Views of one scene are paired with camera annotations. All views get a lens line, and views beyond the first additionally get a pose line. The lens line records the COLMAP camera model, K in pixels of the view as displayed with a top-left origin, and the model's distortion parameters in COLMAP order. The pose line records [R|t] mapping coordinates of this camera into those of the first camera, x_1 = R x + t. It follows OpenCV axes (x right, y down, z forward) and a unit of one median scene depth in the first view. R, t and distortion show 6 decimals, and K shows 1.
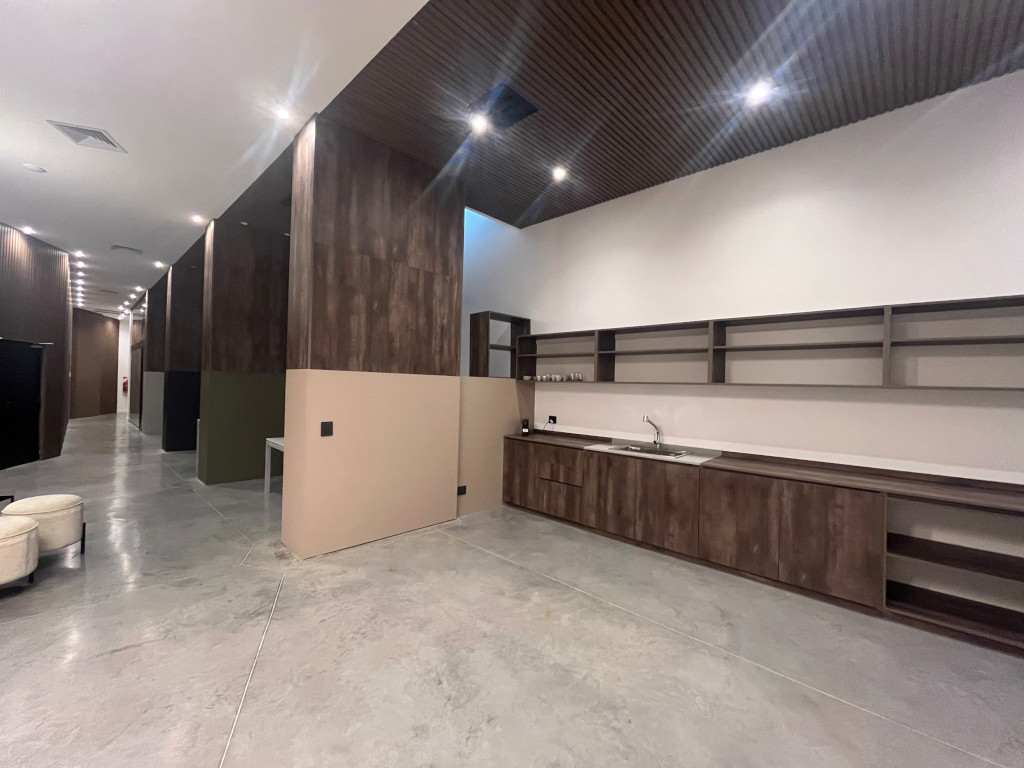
lens RADIAL K [[413.9, 0, 506.9], [0, 413.9, 384.1], [0, 0, 1]] dist [-0.003576, -0.000543]
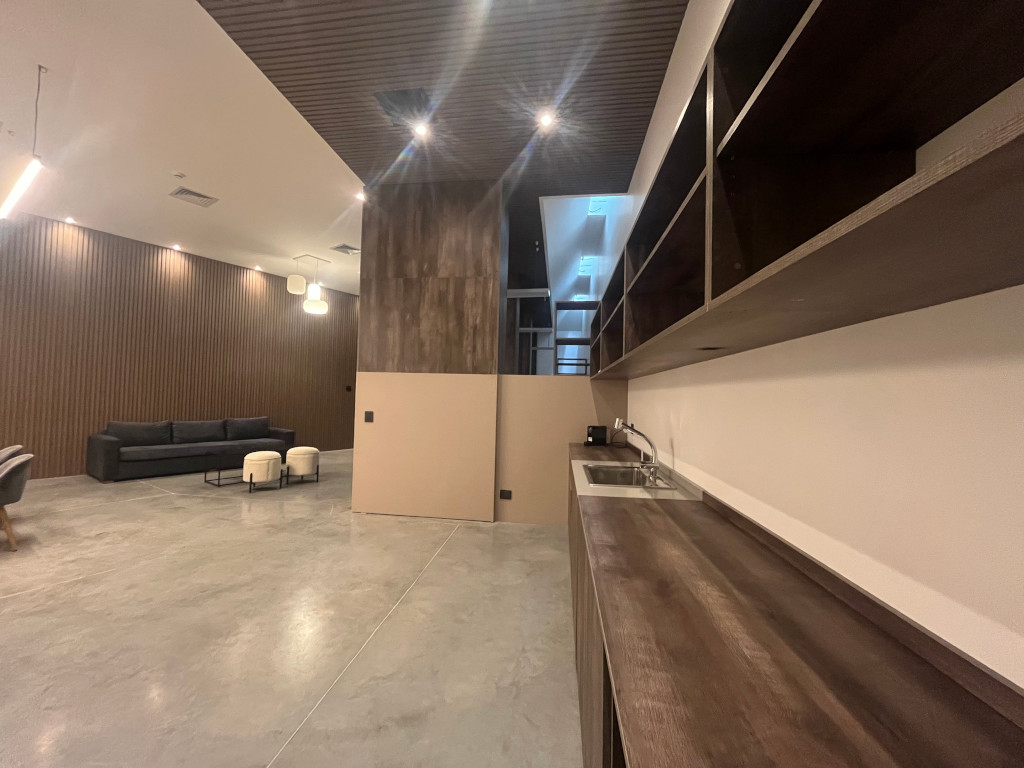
lens RADIAL K [[413.9, 0, 506.9], [0, 413.9, 384.1], [0, 0, 1]] dist [-0.003576, -0.000543]
pose [[0.589917, -0.035570, -0.806680, 0.776417], [-0.005298, 0.998837, -0.047917, 0.057036], [0.807446, 0.032540, 0.589043, 0.504704]]
